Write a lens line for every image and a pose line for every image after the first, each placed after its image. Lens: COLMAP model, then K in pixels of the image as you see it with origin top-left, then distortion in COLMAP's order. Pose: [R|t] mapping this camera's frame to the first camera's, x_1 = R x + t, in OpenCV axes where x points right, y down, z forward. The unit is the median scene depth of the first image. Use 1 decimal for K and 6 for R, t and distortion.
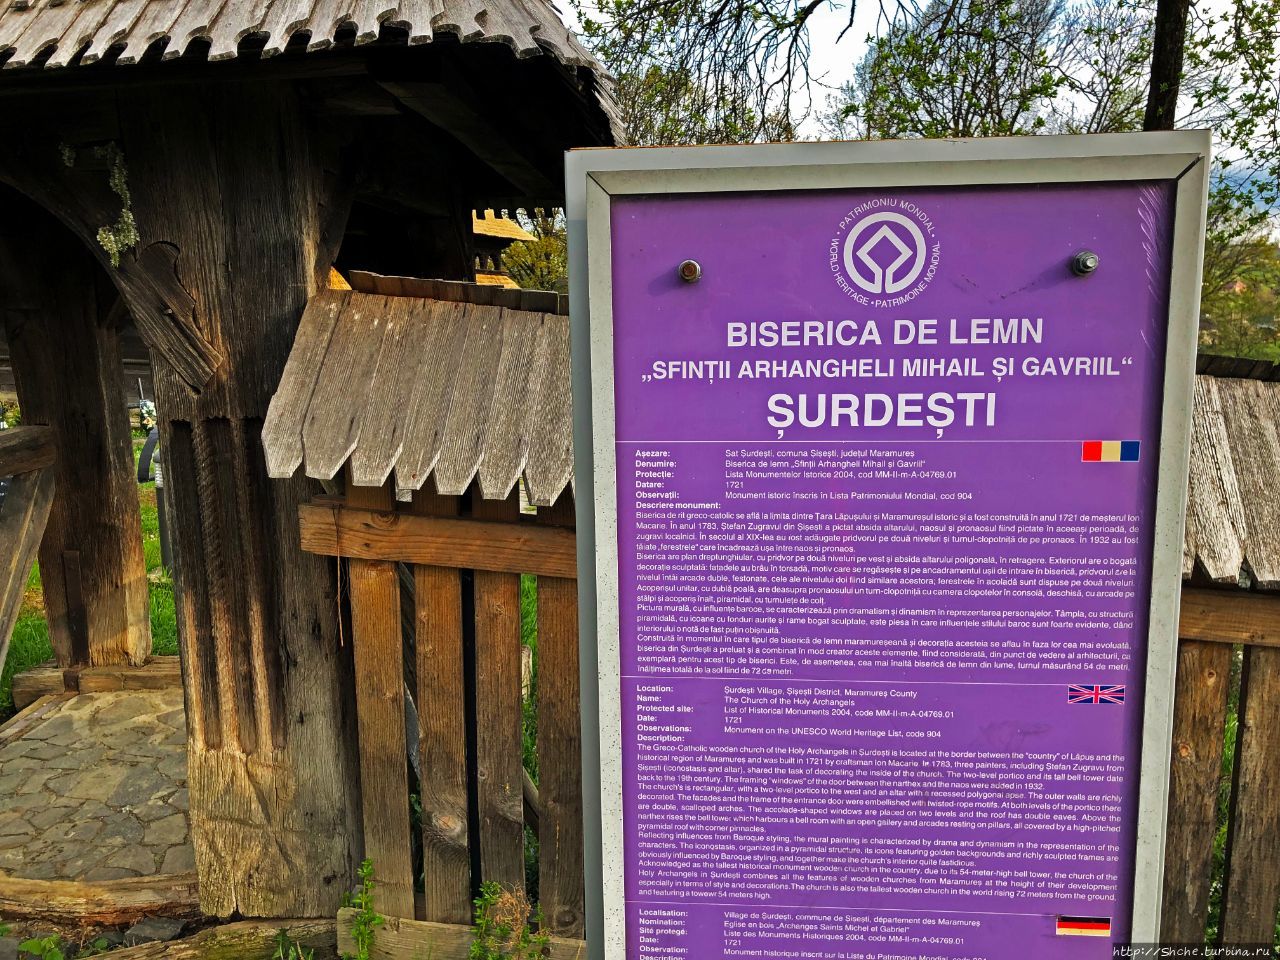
lens RADIAL K [[1044.0, 0, 640.0], [0, 1044.0, 480.0], [0, 0, 1]] dist [0.014230, -0.001611]
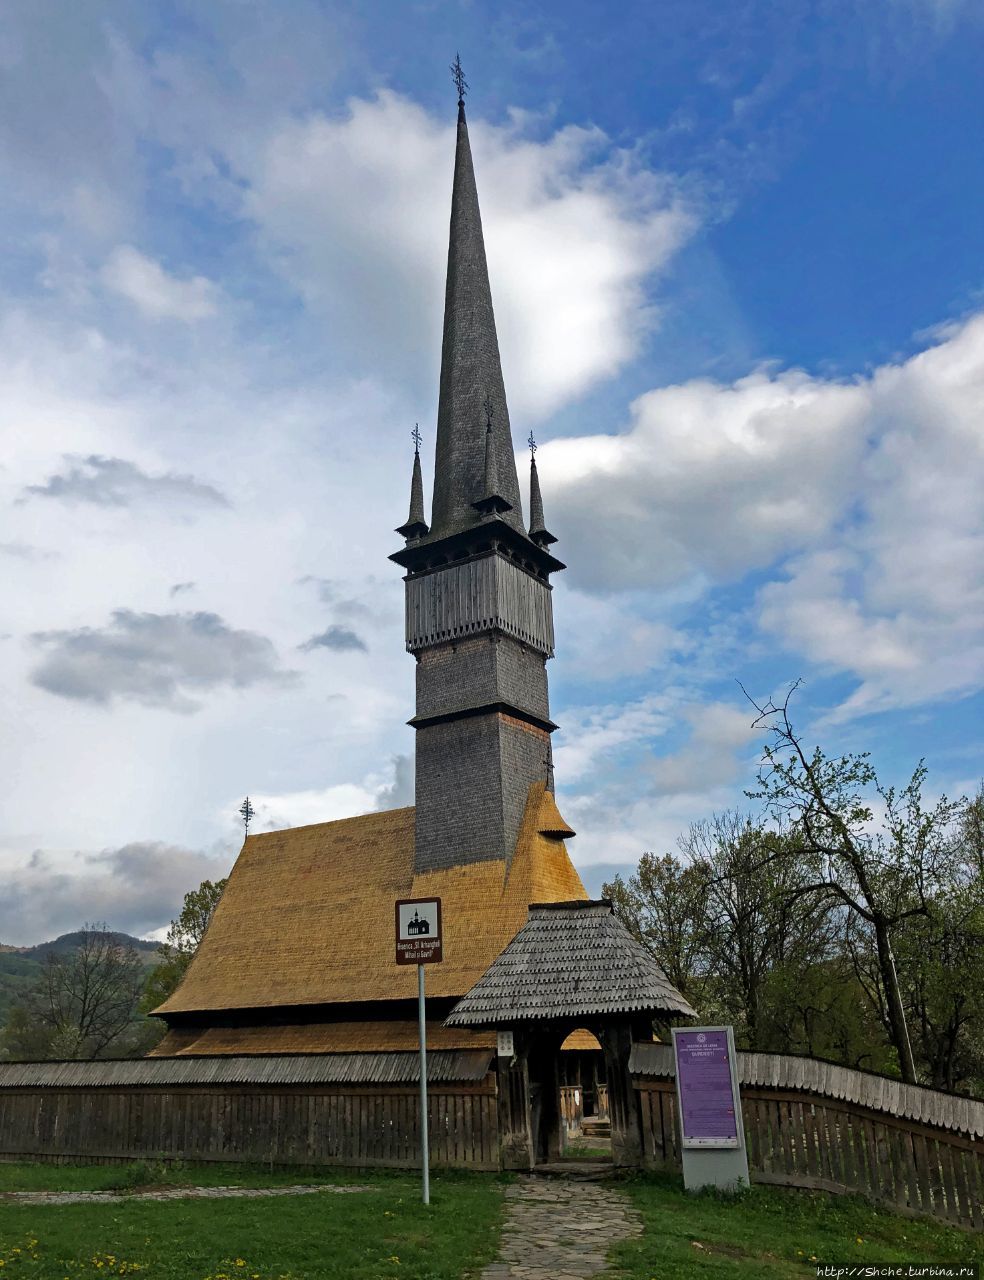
lens RADIAL K [[1097.3, 0, 472.9], [0, 1097.3, 634.9], [0, 0, 1]] dist [0.031829, -0.001590]
pose [[0.965660, -0.102989, -0.238523, 0.589808], [-0.033633, 0.860797, -0.507837, 1.103620], [0.257621, 0.498420, 0.827773, -5.941484]]
